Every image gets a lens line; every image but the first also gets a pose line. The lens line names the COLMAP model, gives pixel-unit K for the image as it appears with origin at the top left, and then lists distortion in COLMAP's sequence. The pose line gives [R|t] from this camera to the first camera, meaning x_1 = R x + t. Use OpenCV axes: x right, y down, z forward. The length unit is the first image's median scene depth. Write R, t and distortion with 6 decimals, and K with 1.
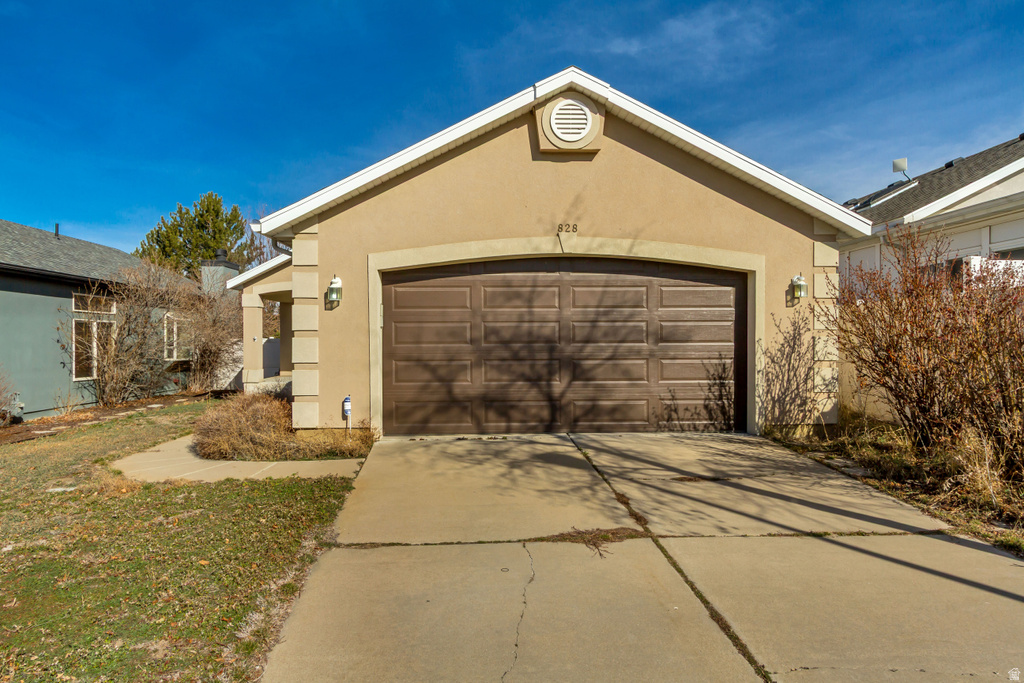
lens RADIAL K [[694.1, 0, 511.7], [0, 694.1, 346.1], [0, 0, 1]] dist [0.025678, 0.000517]
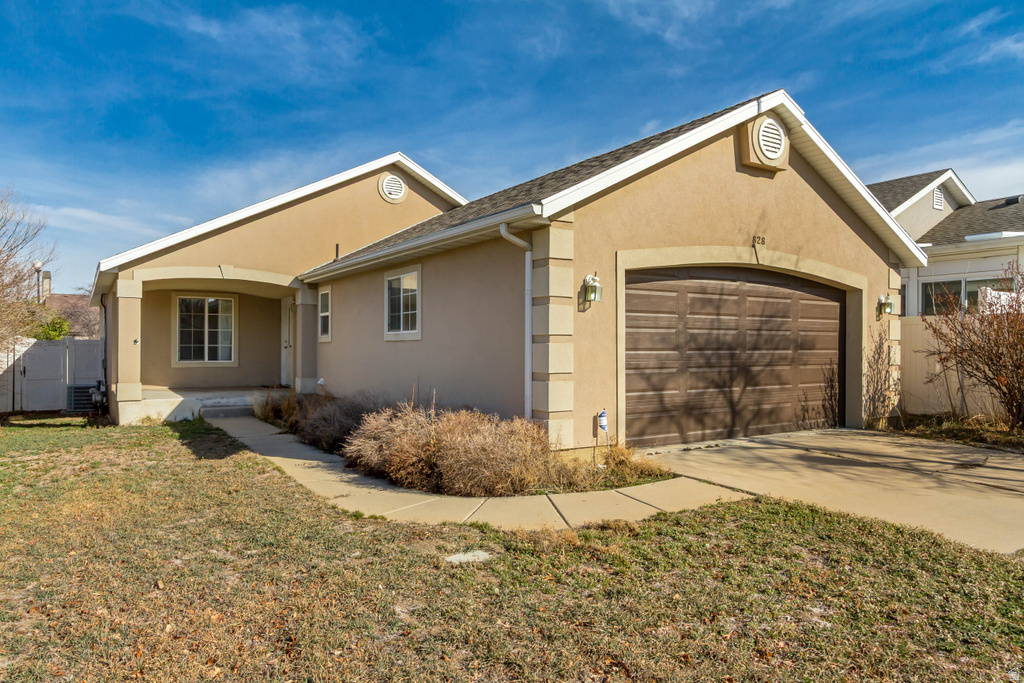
lens RADIAL K [[692.9, 0, 511.5], [0, 692.9, 342.0], [0, 0, 1]] dist [-0.002293, -0.000760]
pose [[0.858970, 0.009099, 0.511946, -0.748914], [-0.005068, 0.999944, -0.009270, -0.005053], [-0.512002, 0.005368, 0.858968, 0.288294]]
